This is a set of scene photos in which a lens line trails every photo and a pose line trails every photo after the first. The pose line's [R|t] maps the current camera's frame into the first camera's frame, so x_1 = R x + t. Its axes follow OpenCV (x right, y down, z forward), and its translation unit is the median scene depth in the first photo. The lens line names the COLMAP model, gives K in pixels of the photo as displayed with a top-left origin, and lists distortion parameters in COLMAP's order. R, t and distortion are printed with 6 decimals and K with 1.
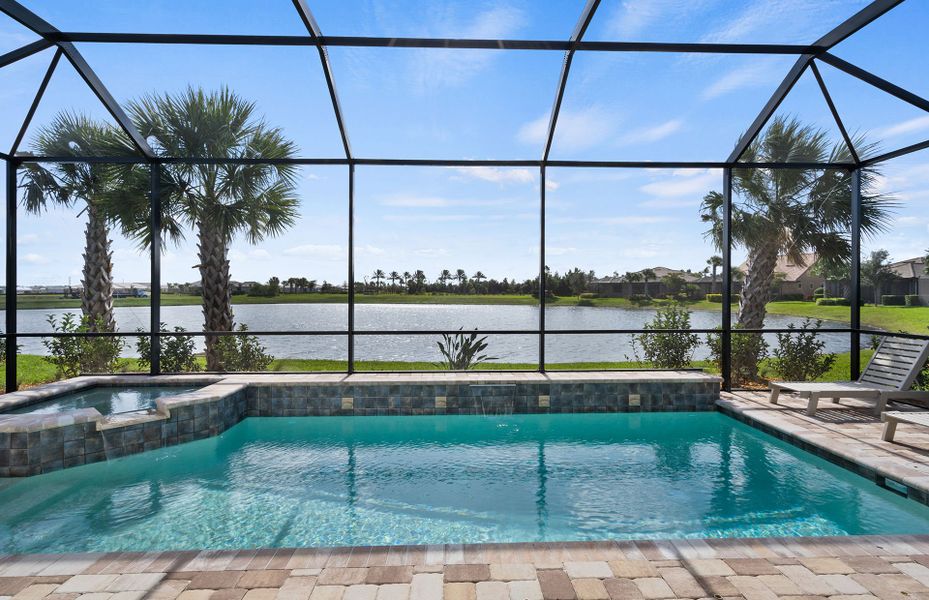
lens RADIAL K [[438.9, 0, 467.1], [0, 438.9, 291.4], [0, 0, 1]] dist [0.001023, 0.001633]
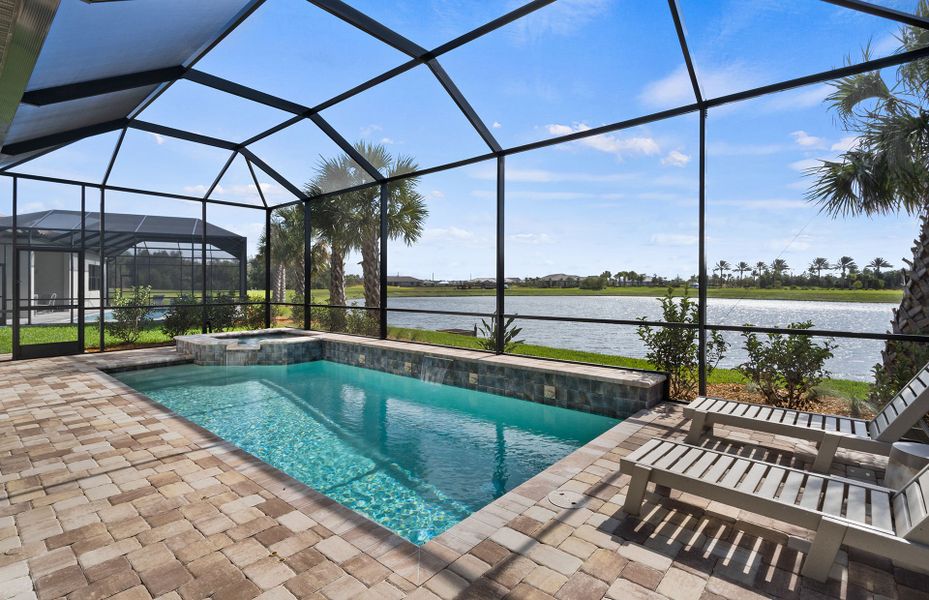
lens RADIAL K [[438.9, 0, 478.1], [0, 438.9, 303.6], [0, 0, 1]] dist [0.001023, 0.001633]
pose [[0.746304, 0.029923, -0.664932, 0.379200], [-0.001939, 0.999082, 0.042784, 0.009349], [0.665602, -0.030641, 0.745677, 0.092215]]
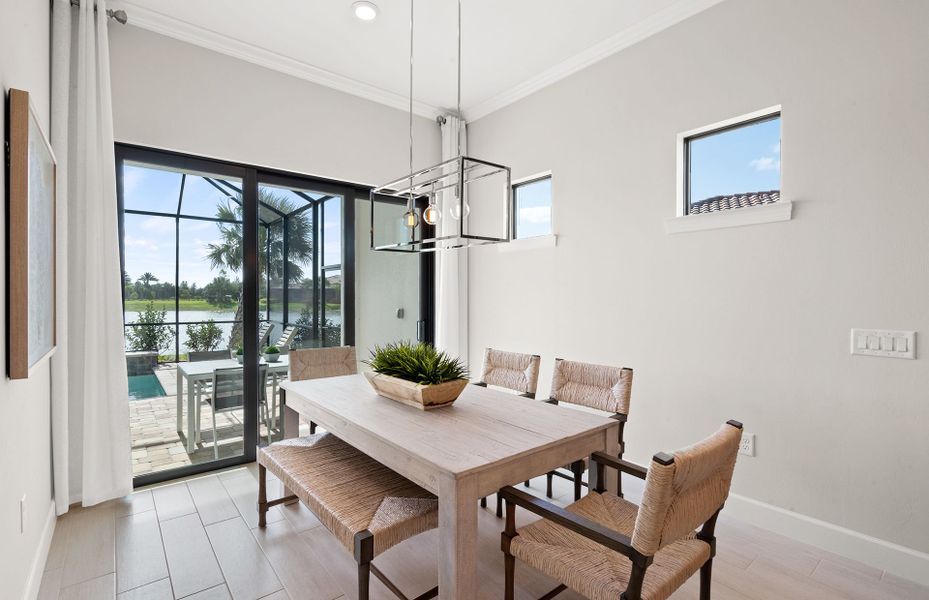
lens RADIAL K [[438.9, 0, 454.9], [0, 438.9, 297.3], [0, 0, 1]] dist [0.001023, 0.001633]
pose [[0.806373, 0.005317, 0.591384, 0.057327], [-0.006126, 0.999981, -0.000638, -0.012055], [-0.591376, -0.003109, 0.806390, -0.852653]]
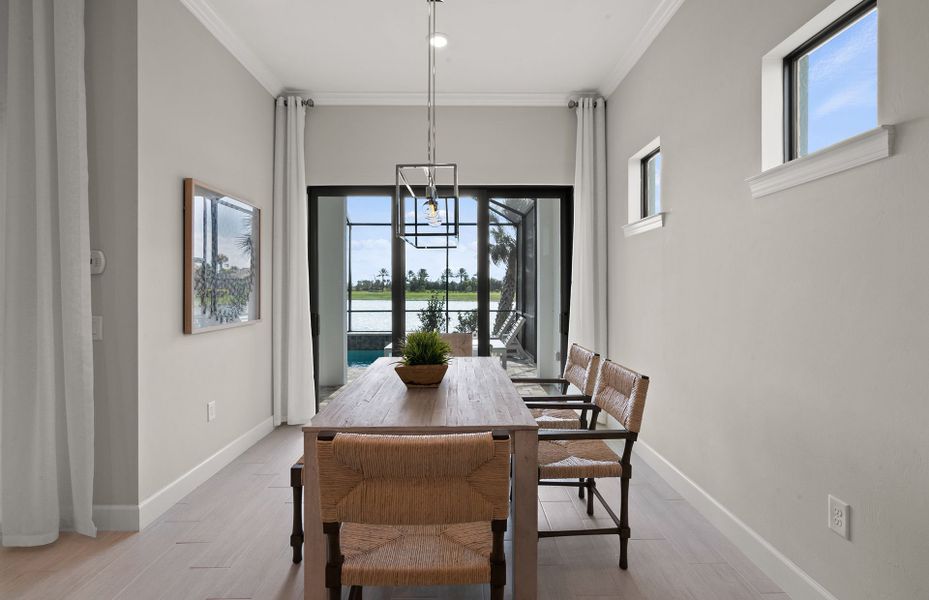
lens RADIAL K [[438.9, 0, 462.7], [0, 438.9, 288.1], [0, 0, 1]] dist [0.001023, 0.001633]
pose [[0.999658, 0.002990, -0.025996, 0.288223], [-0.003038, 0.999994, -0.001799, -0.012045], [0.025991, 0.001877, 0.999660, -0.945088]]
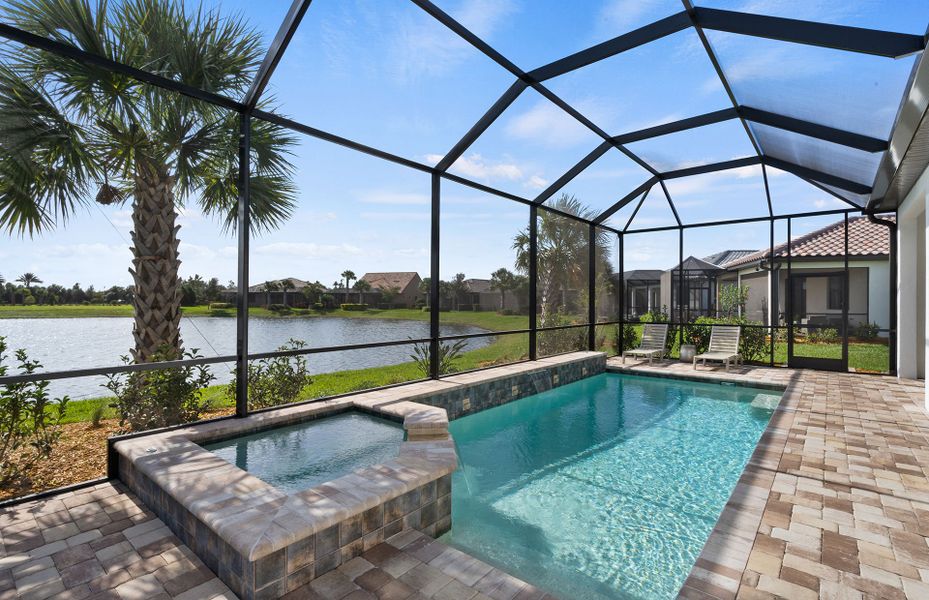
lens RADIAL K [[438.9, 0, 463.6], [0, 438.9, 301.3], [0, 0, 1]] dist [0.001023, 0.001633]
pose [[0.673919, 0.002377, 0.738801, -0.432684], [-0.001895, 0.999997, -0.001489, 0.006166], [-0.738802, -0.000397, 0.673922, 0.128692]]
